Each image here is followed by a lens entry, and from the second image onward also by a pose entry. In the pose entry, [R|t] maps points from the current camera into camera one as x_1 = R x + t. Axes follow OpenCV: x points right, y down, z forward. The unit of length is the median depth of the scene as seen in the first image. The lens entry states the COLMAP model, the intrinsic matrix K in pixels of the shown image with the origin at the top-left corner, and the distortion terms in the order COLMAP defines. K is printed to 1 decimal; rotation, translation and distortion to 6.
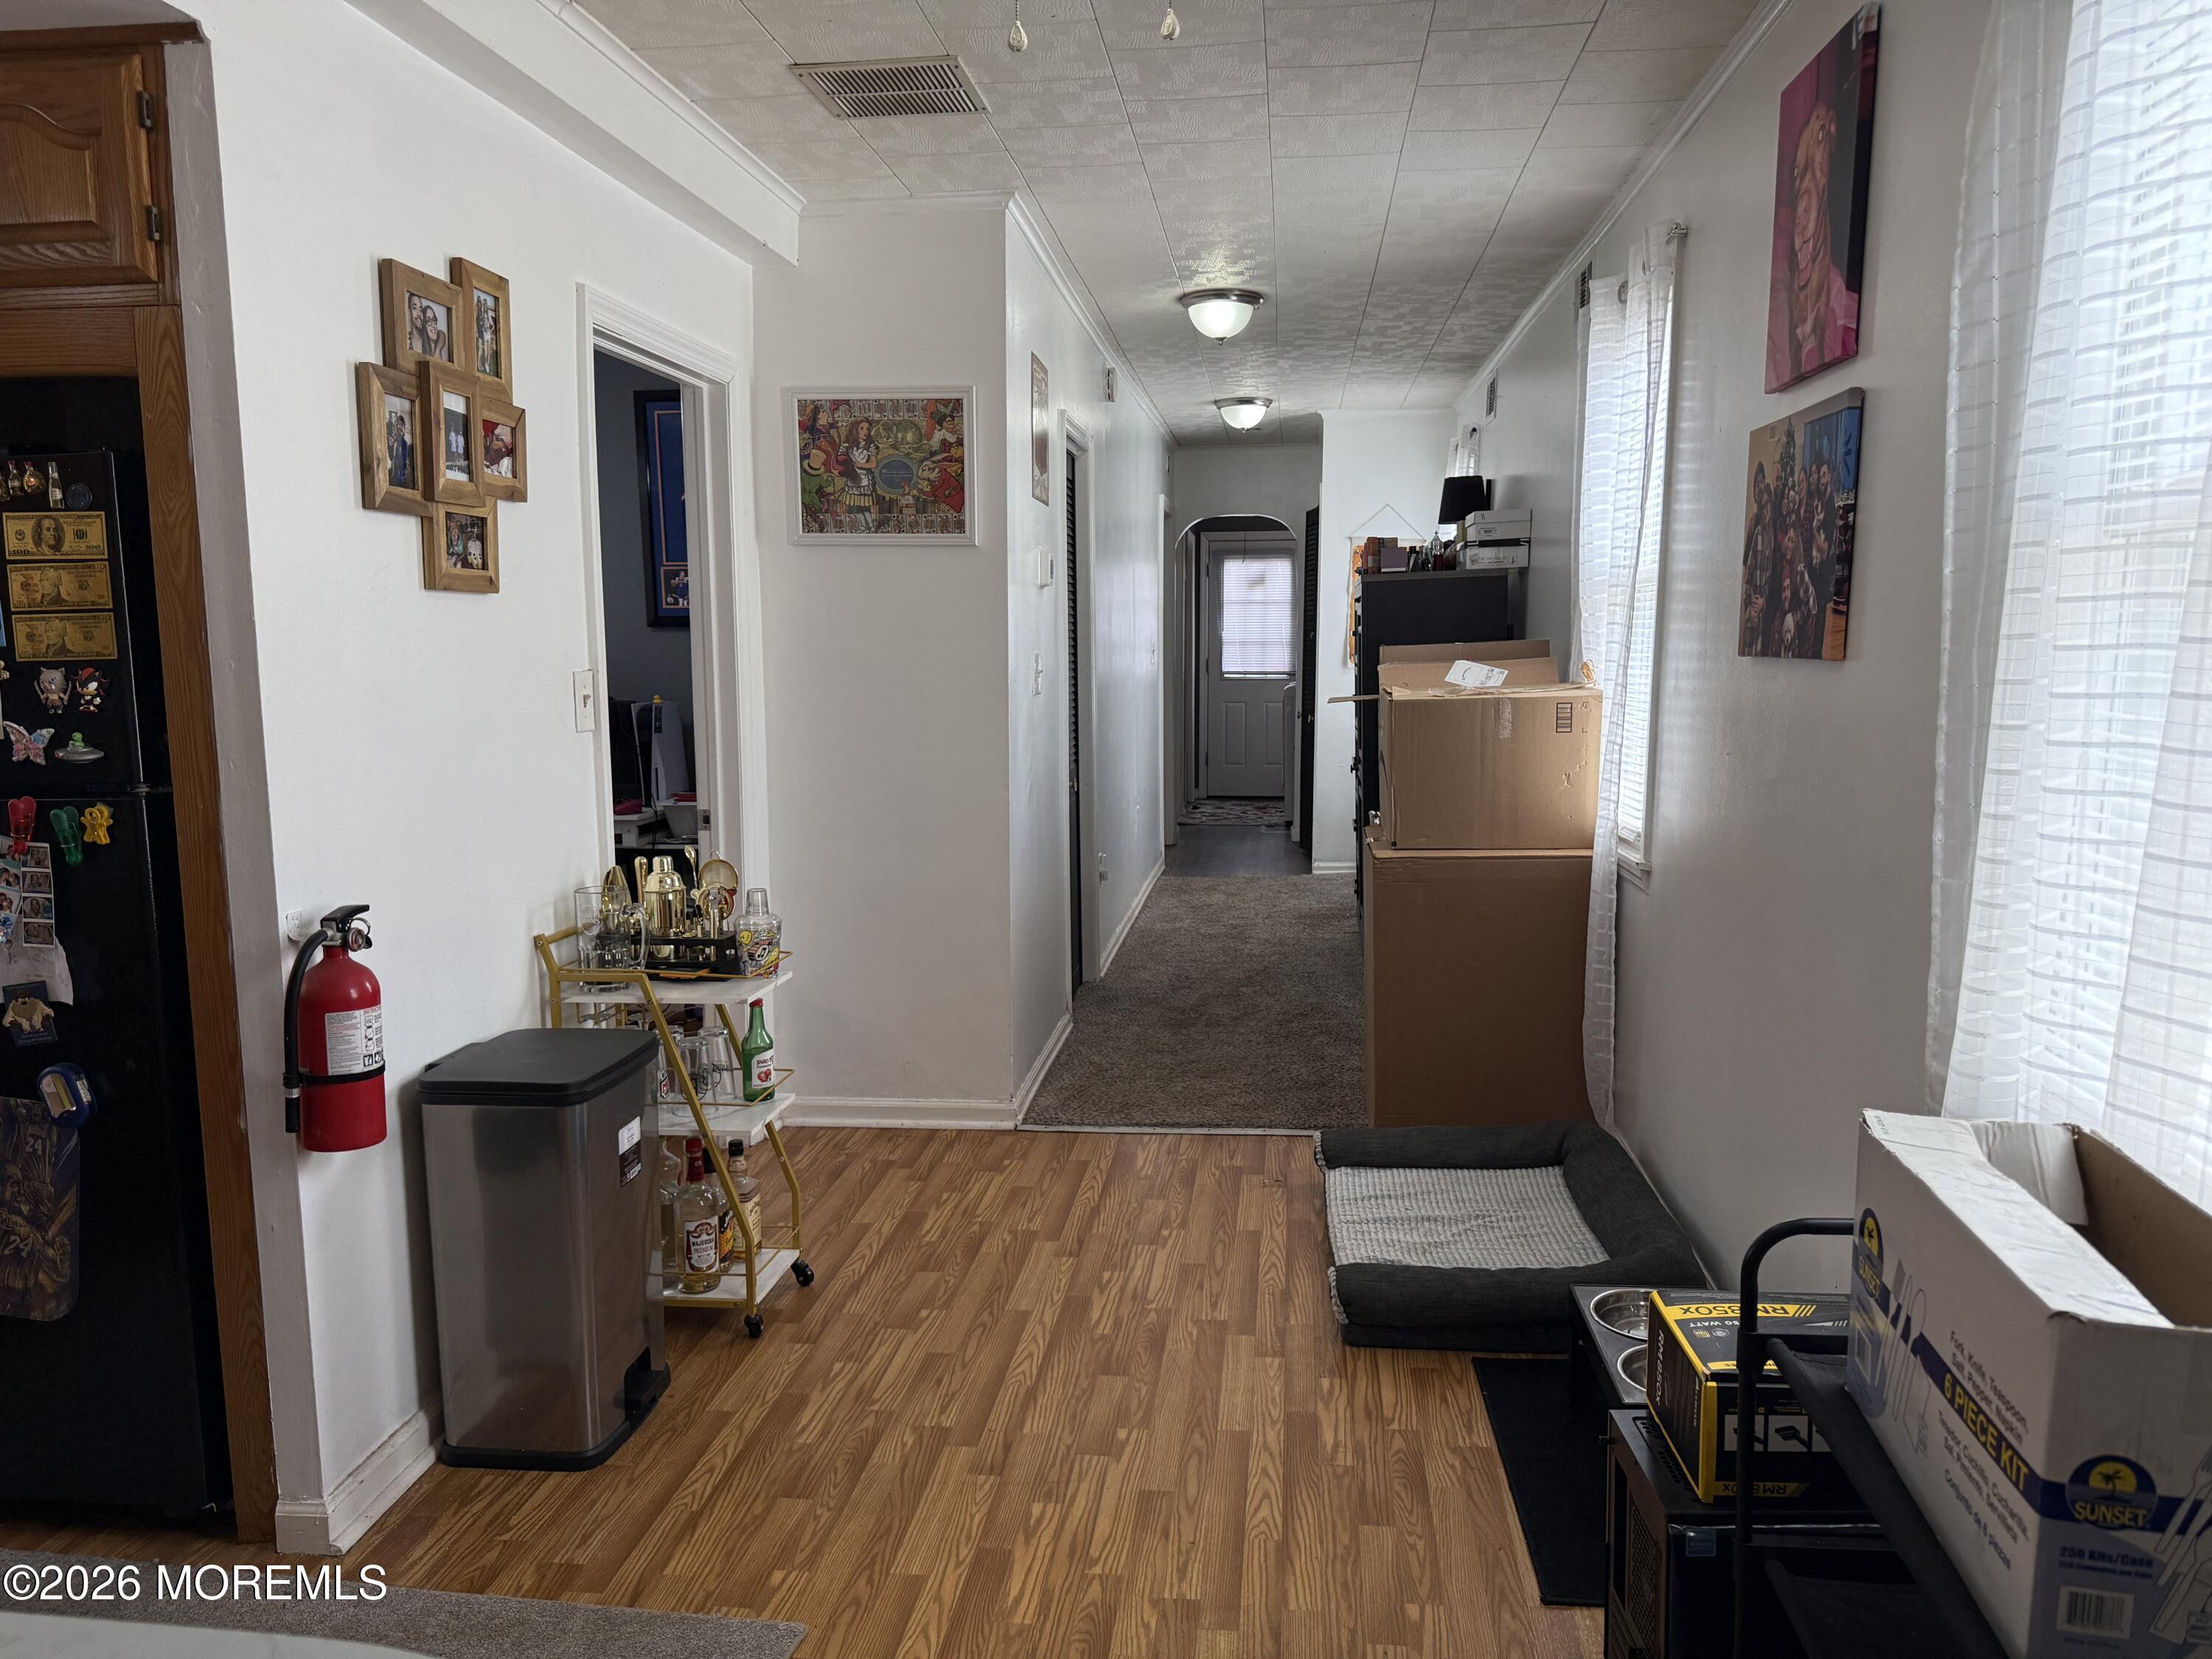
lens RADIAL K [[1553.1, 0, 1096.6], [0, 1553.1, 828.0], [0, 0, 1]] dist [0.080719, -0.121948]
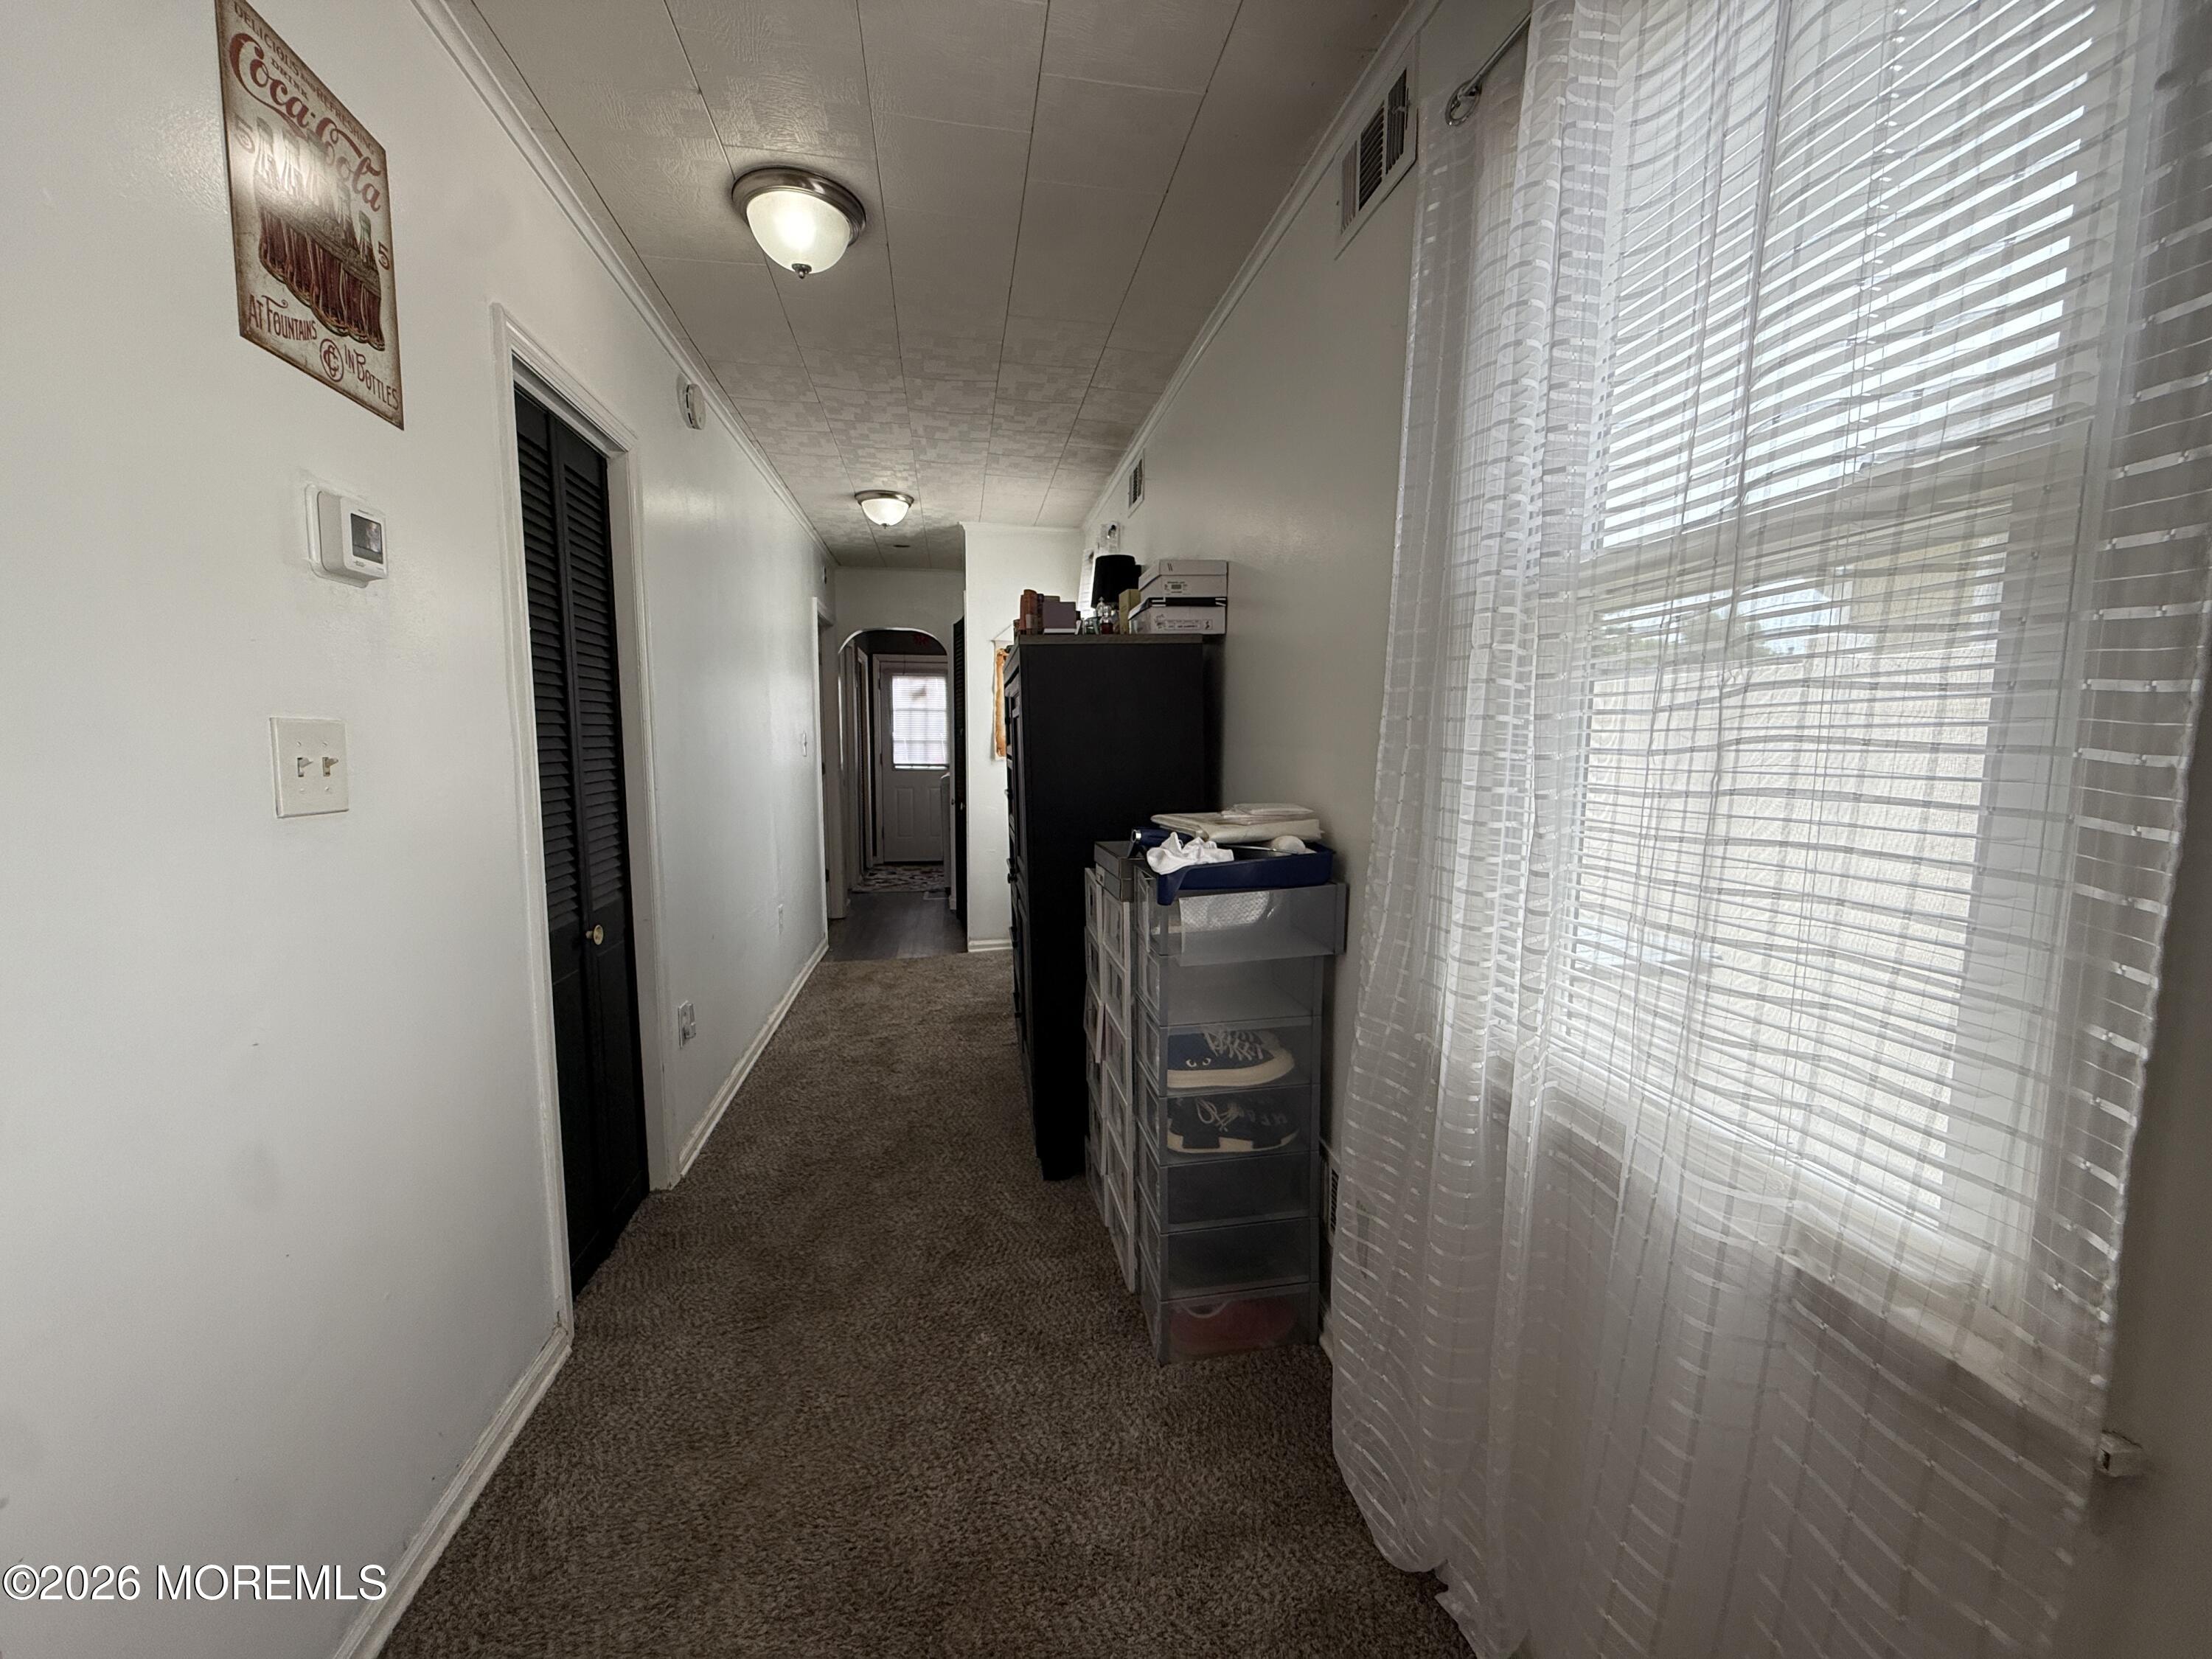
lens RADIAL K [[878.8, 0, 1106.0], [0, 878.8, 829.5], [0, 0, 1]] dist [0.001433, -0.000016]
pose [[0.957479, -0.023366, 0.287556, 0.146932], [0.030724, 0.999305, -0.021101, -0.101000], [-0.286864, 0.029039, 0.957531, 0.994683]]
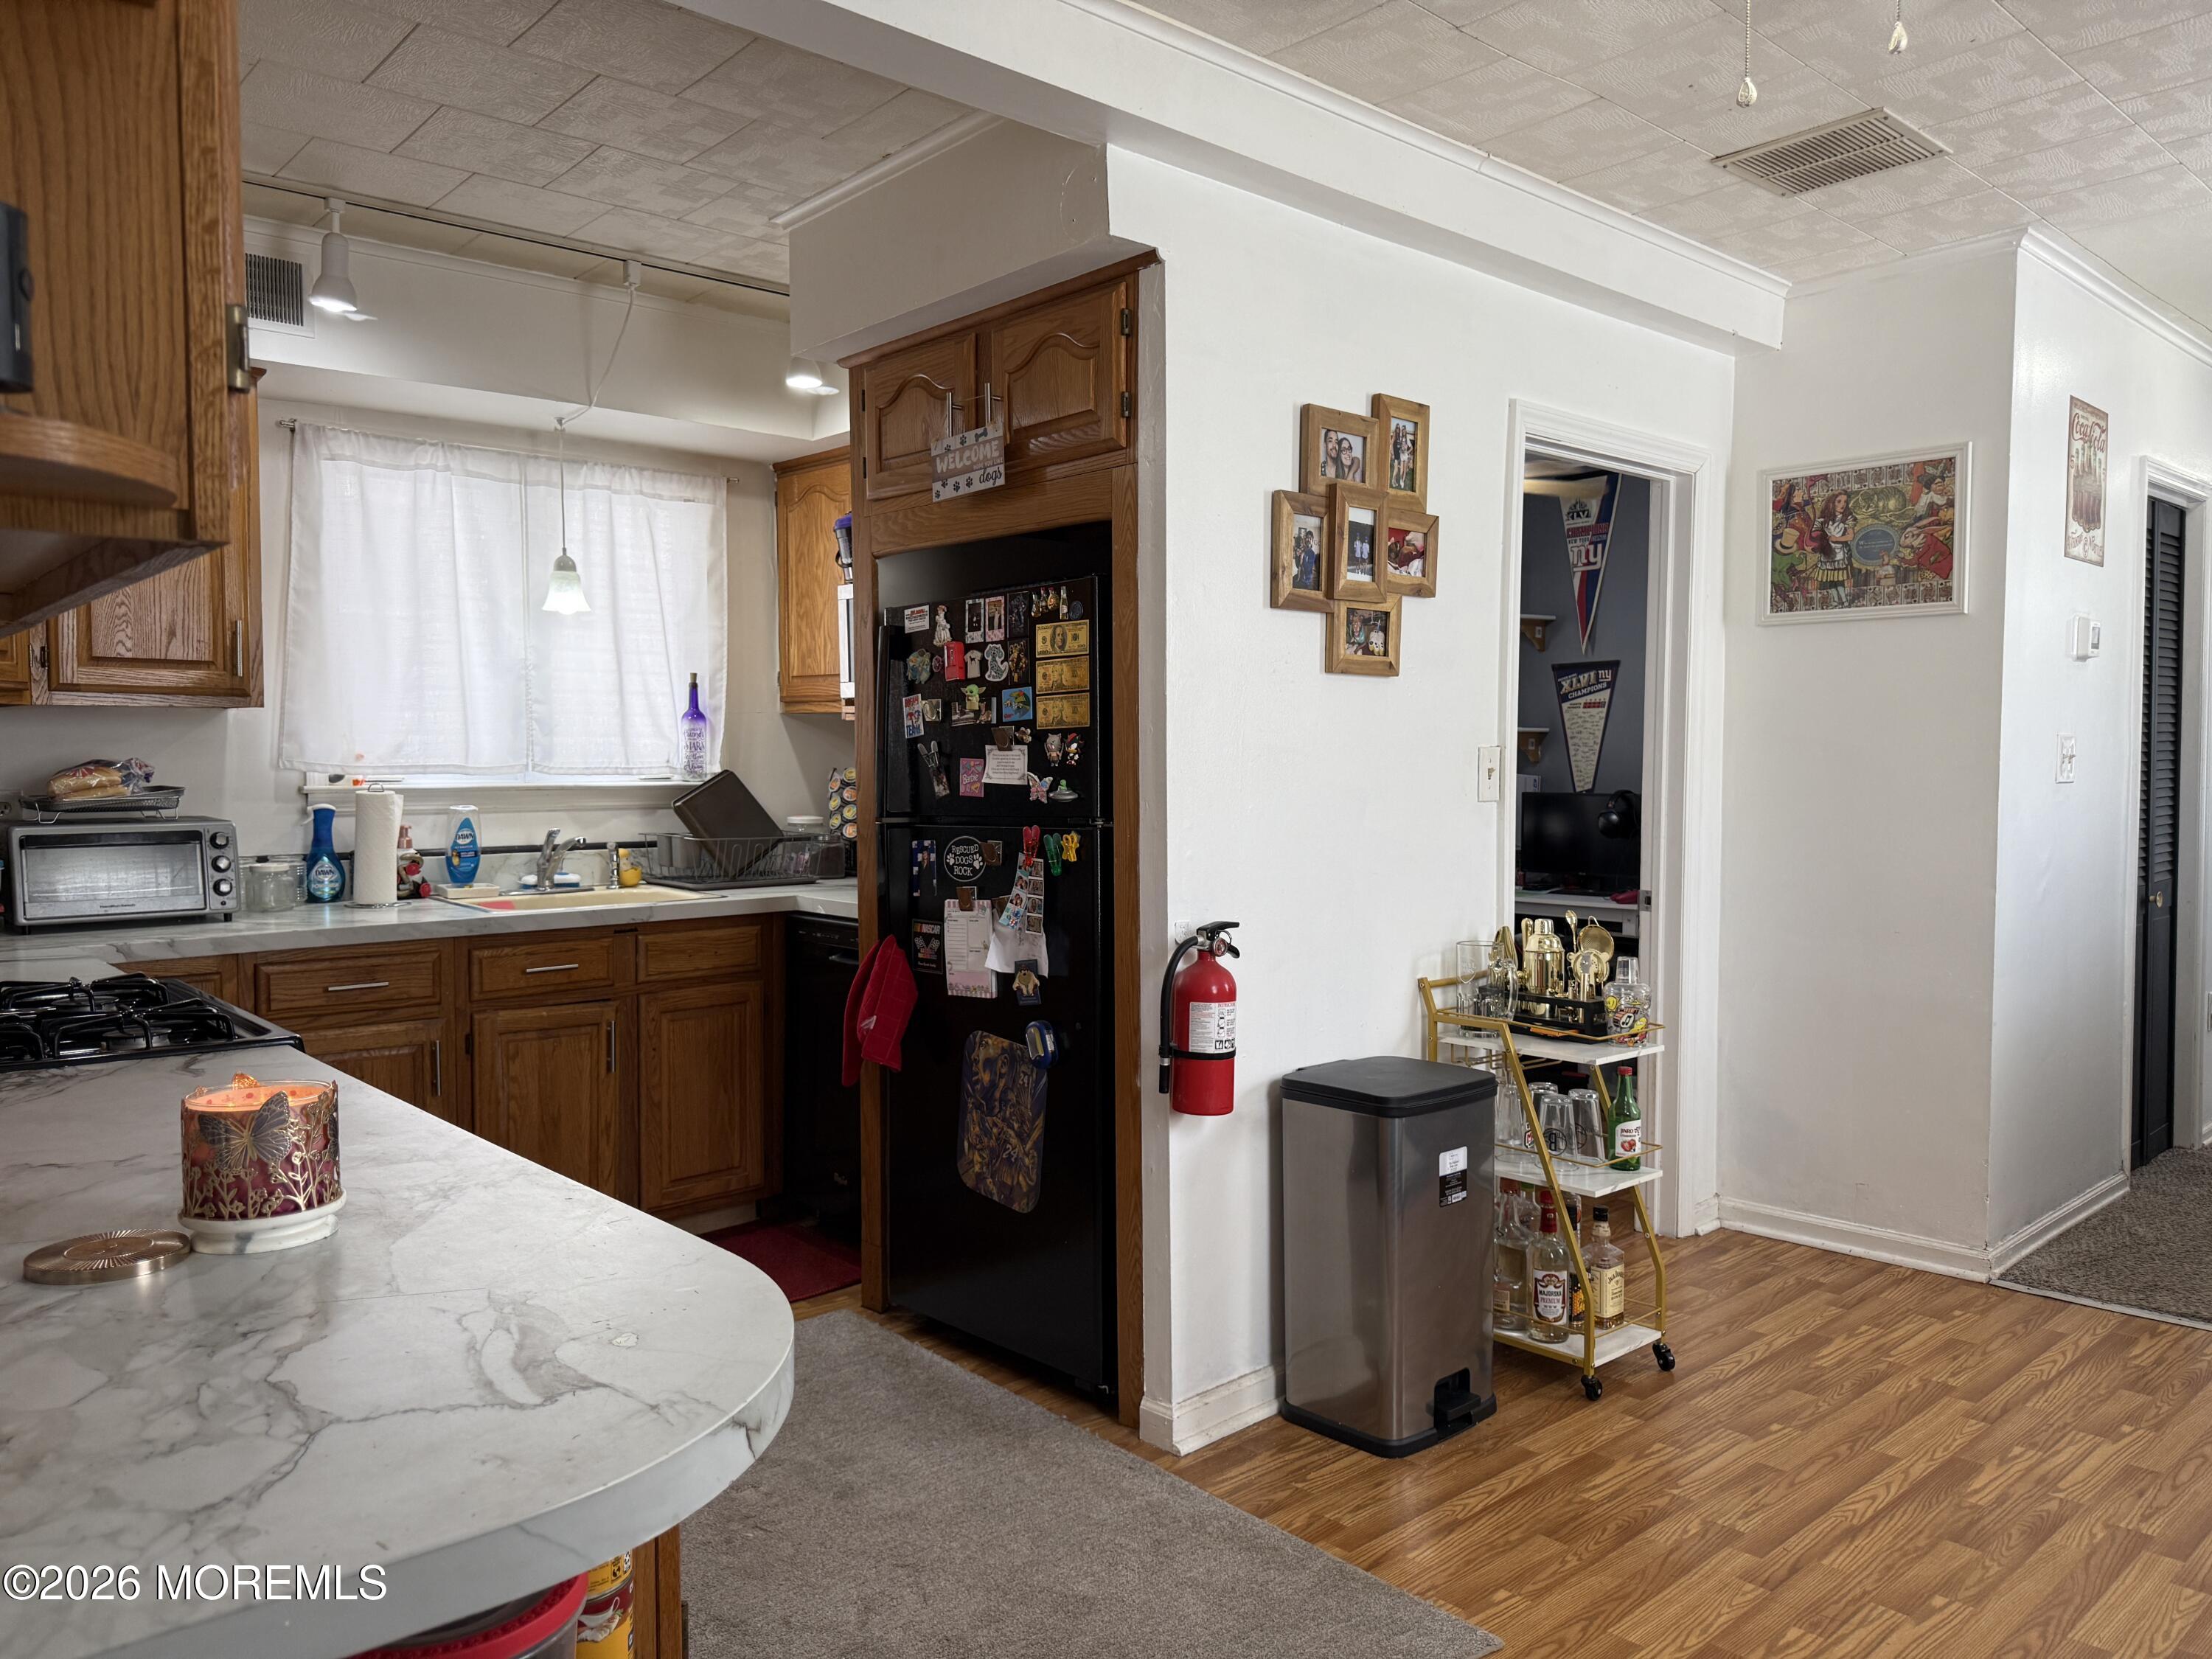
lens RADIAL K [[1566.6, 0, 1098.3], [0, 1566.6, 845.2], [0, 0, 1]] dist [0.079977, -0.148339]
pose [[0.742514, 0.033236, -0.669006, 0.215665], [-0.080207, 0.995994, -0.039540, 0.035153], [0.665011, 0.083018, 0.742205, 0.002734]]
